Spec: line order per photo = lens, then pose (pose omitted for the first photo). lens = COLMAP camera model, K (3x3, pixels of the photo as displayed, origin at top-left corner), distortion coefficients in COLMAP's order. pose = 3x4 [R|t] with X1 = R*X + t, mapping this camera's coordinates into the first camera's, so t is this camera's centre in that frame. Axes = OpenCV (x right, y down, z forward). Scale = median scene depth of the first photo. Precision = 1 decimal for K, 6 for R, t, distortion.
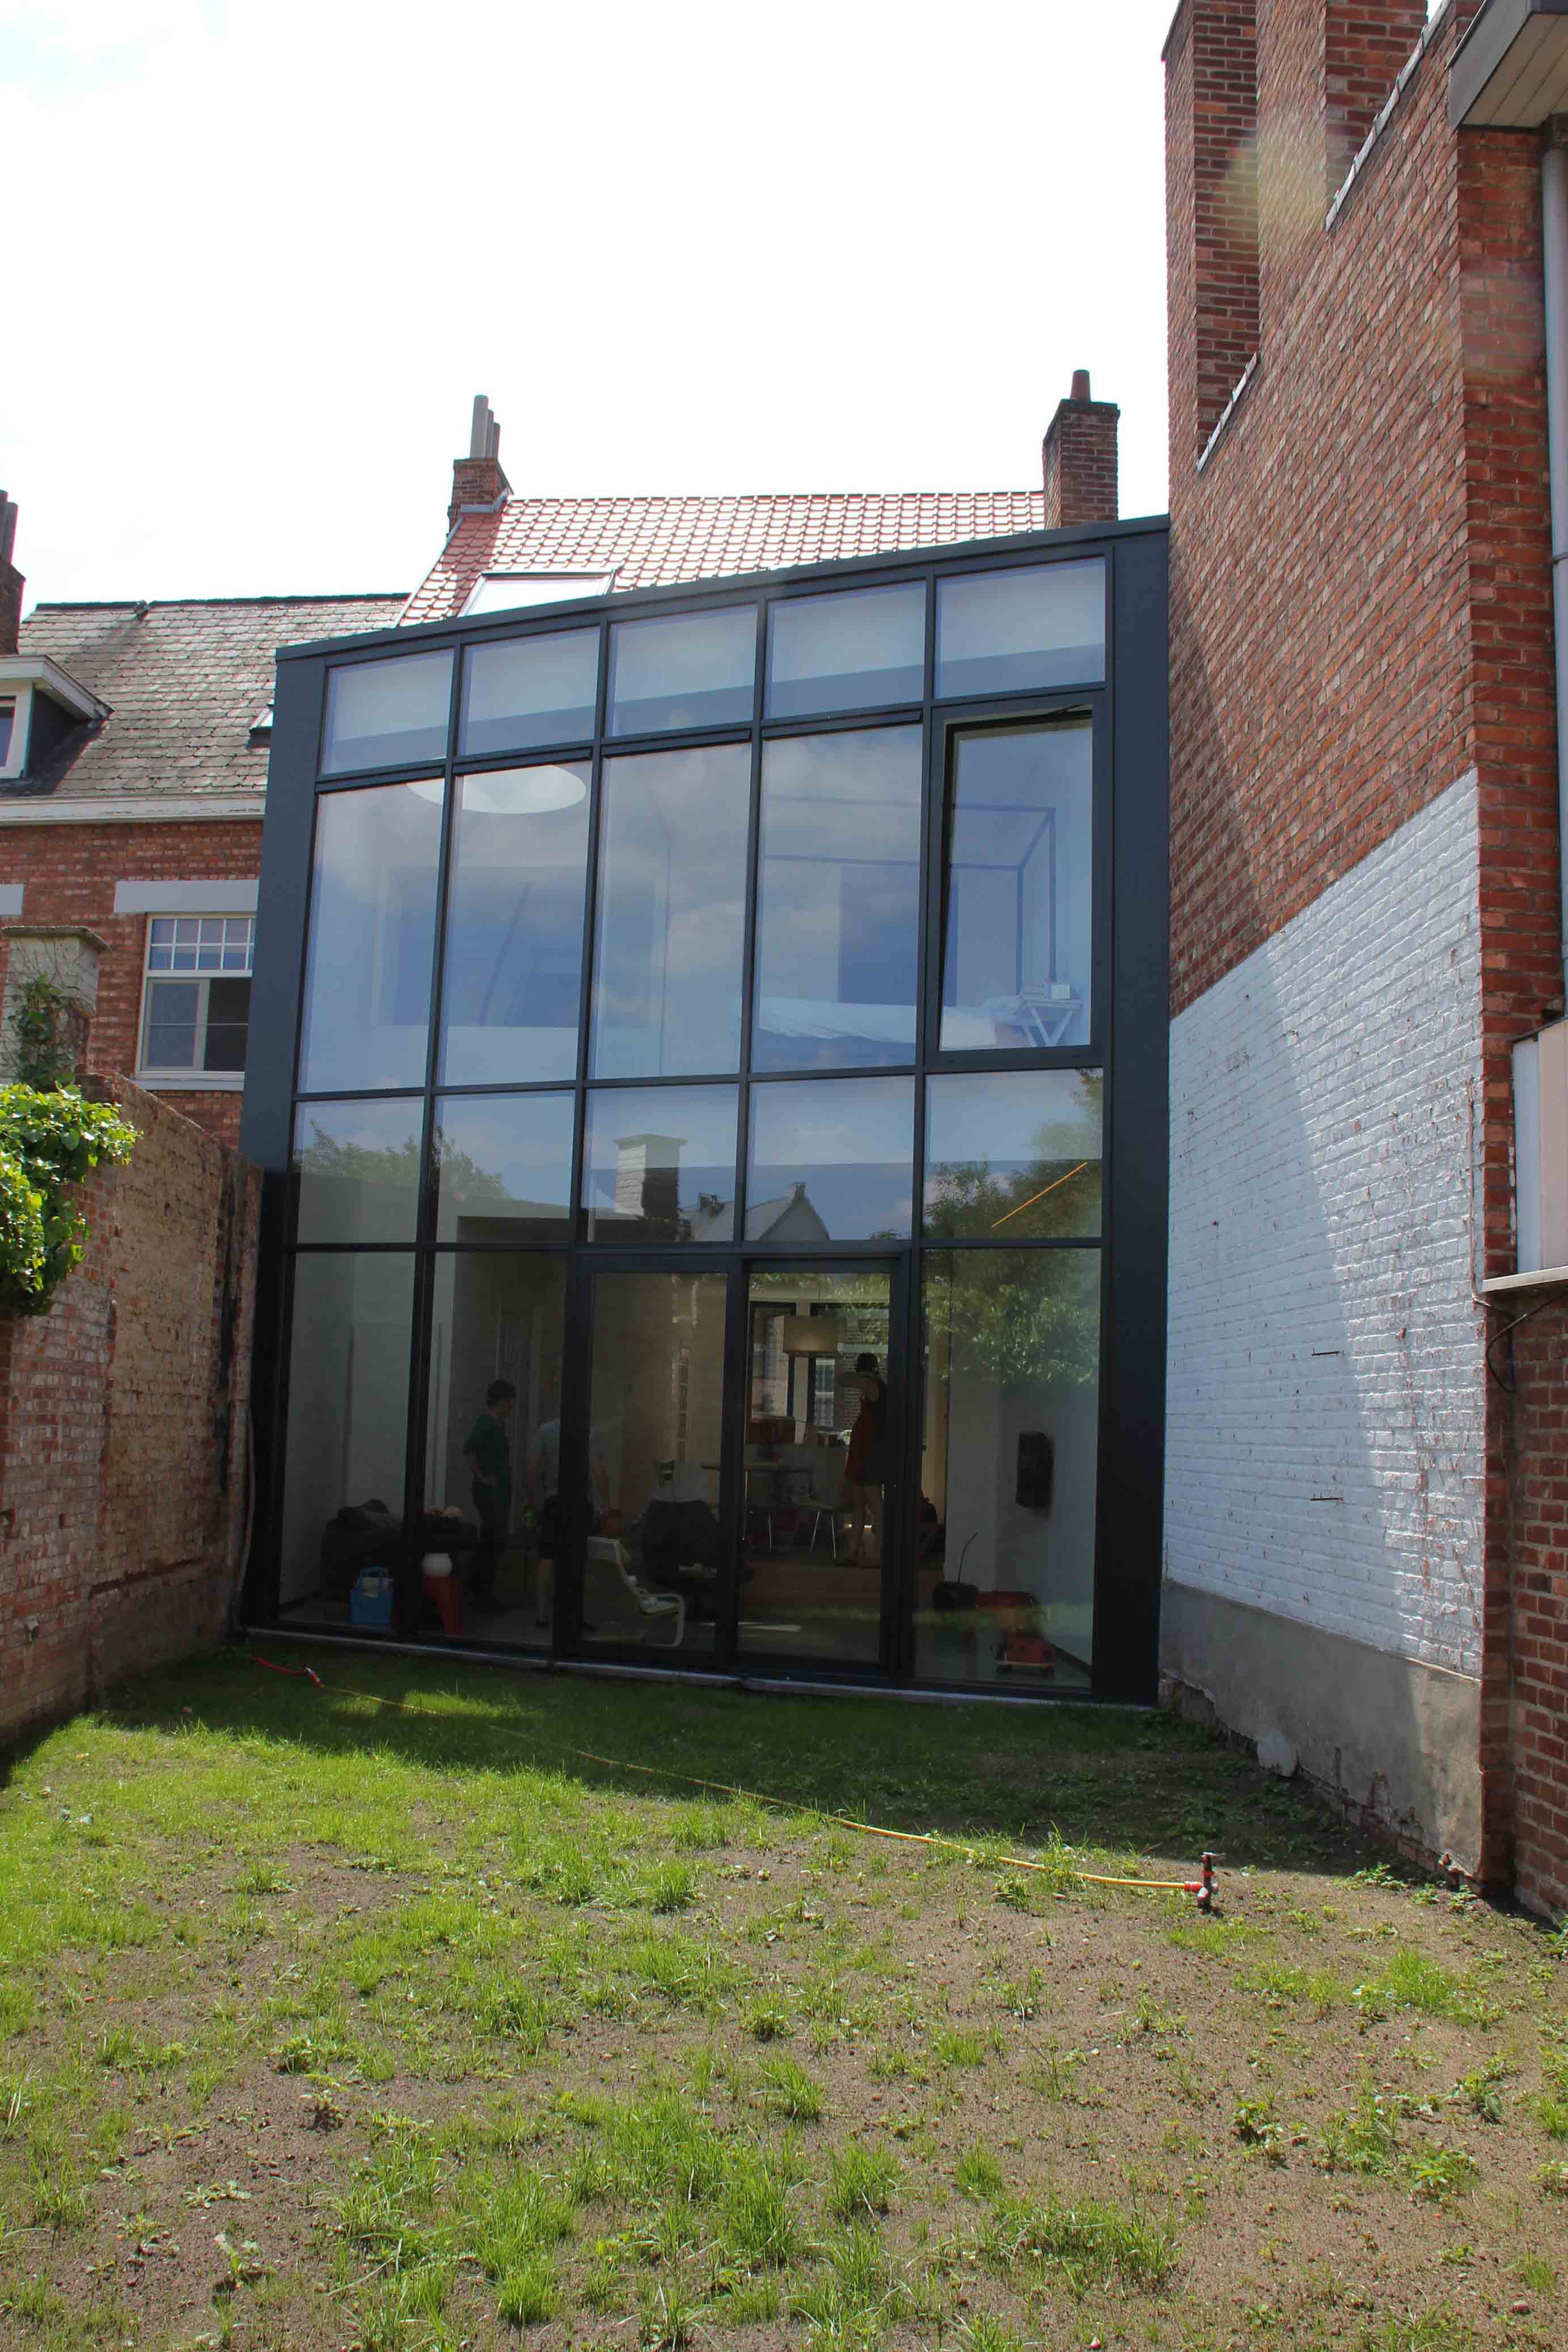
lens RADIAL K [[1983.2, 0, 781.1], [0, 1983.2, 1225.9], [0, 0, 1]] dist [-0.207362, 0.182094]
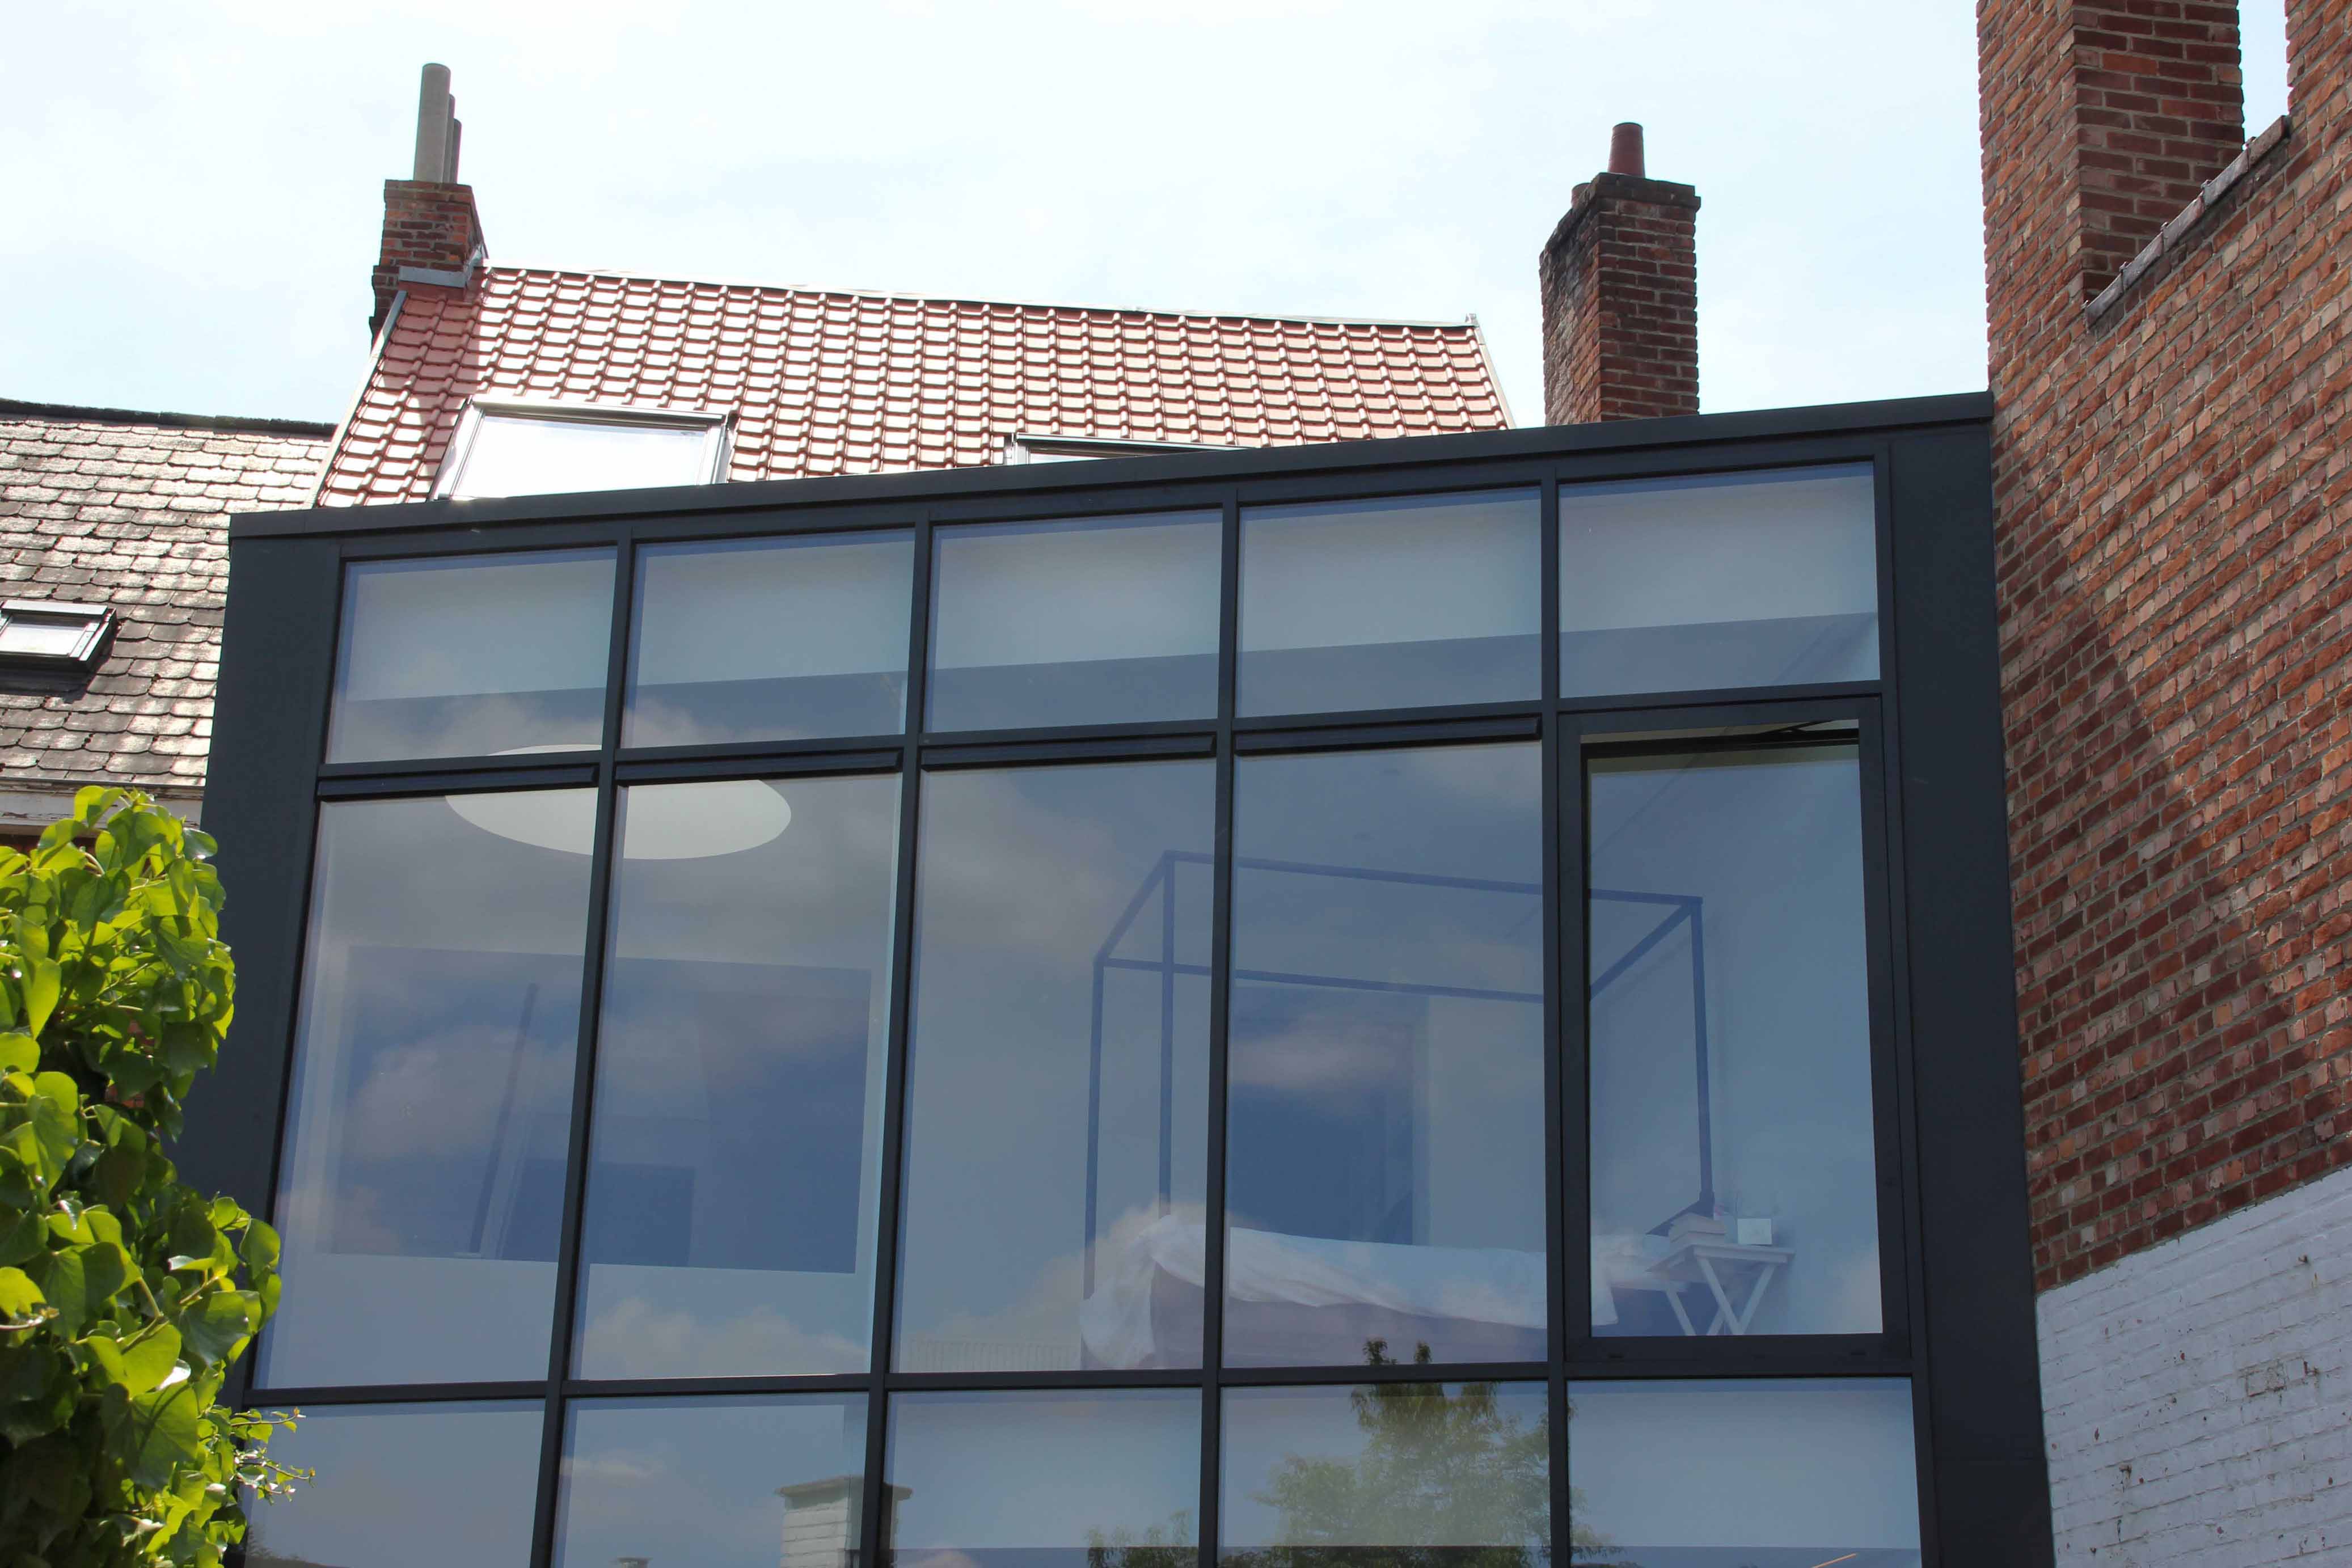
lens RADIAL K [[3667.5, 0, 1175.0], [0, 3667.5, 836.0], [0, 0, 1]] dist [0.039415, 1.313961]
pose [[0.982368, 0.048499, 0.180555, -0.212625], [-0.008306, 0.976134, -0.217010, -0.002502], [-0.186771, 0.211684, 0.959326, 0.021789]]
